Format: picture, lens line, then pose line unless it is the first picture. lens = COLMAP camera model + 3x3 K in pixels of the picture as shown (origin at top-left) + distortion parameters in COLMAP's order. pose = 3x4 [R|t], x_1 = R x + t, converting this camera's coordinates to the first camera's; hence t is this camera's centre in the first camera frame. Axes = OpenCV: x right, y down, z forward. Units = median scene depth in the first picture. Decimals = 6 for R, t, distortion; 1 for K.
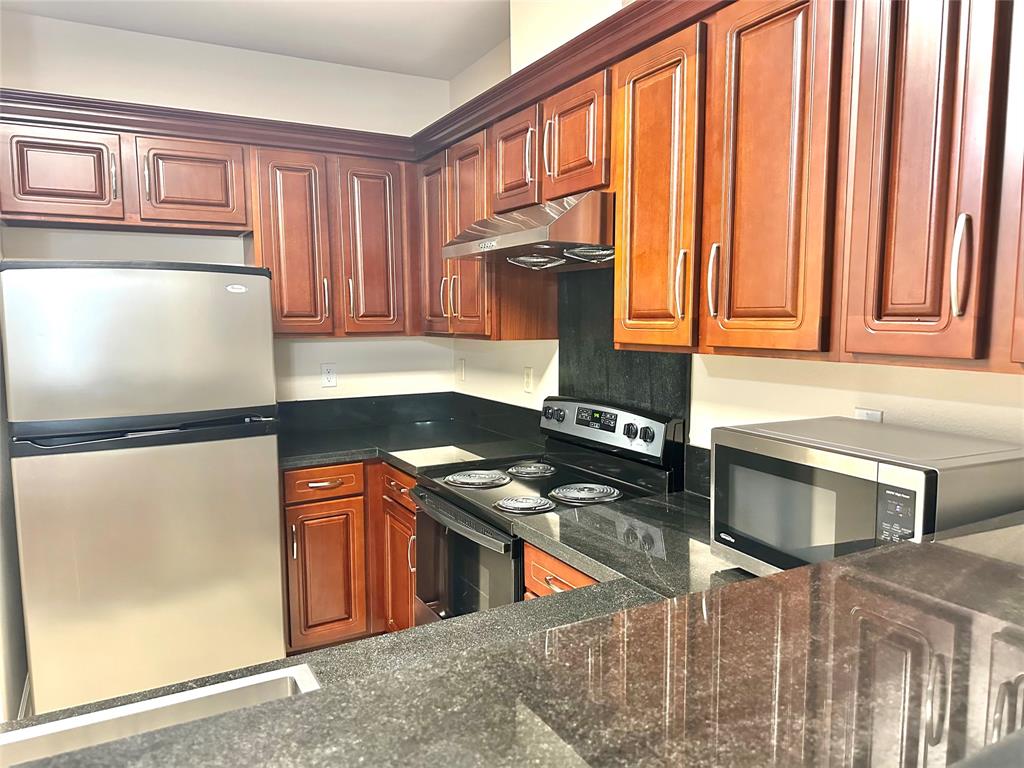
lens RADIAL K [[708.4, 0, 511.9], [0, 708.4, 384.0], [0, 0, 1]] dist [0.003316, -0.008190]
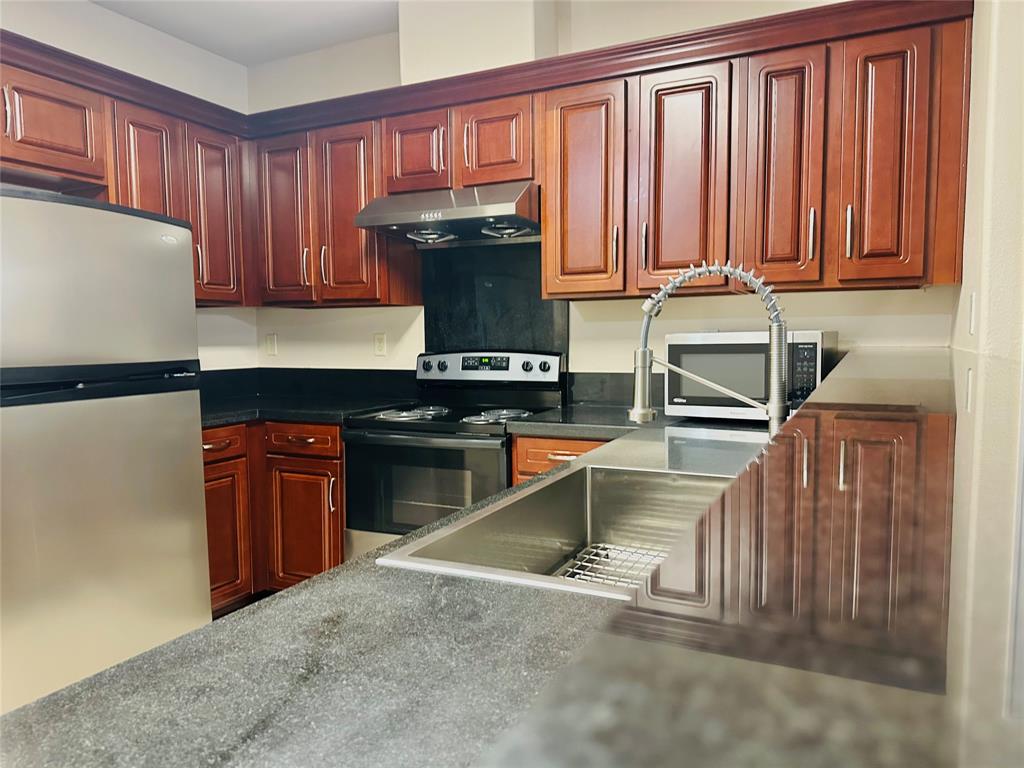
lens RADIAL K [[708.4, 0, 515.0], [0, 708.4, 387.0], [0, 0, 1]] dist [0.003316, -0.008190]
pose [[0.828391, -0.040253, 0.558702, -0.537162], [0.056371, 0.998342, -0.011654, 0.107499], [-0.557307, 0.041149, 0.829286, -0.079366]]
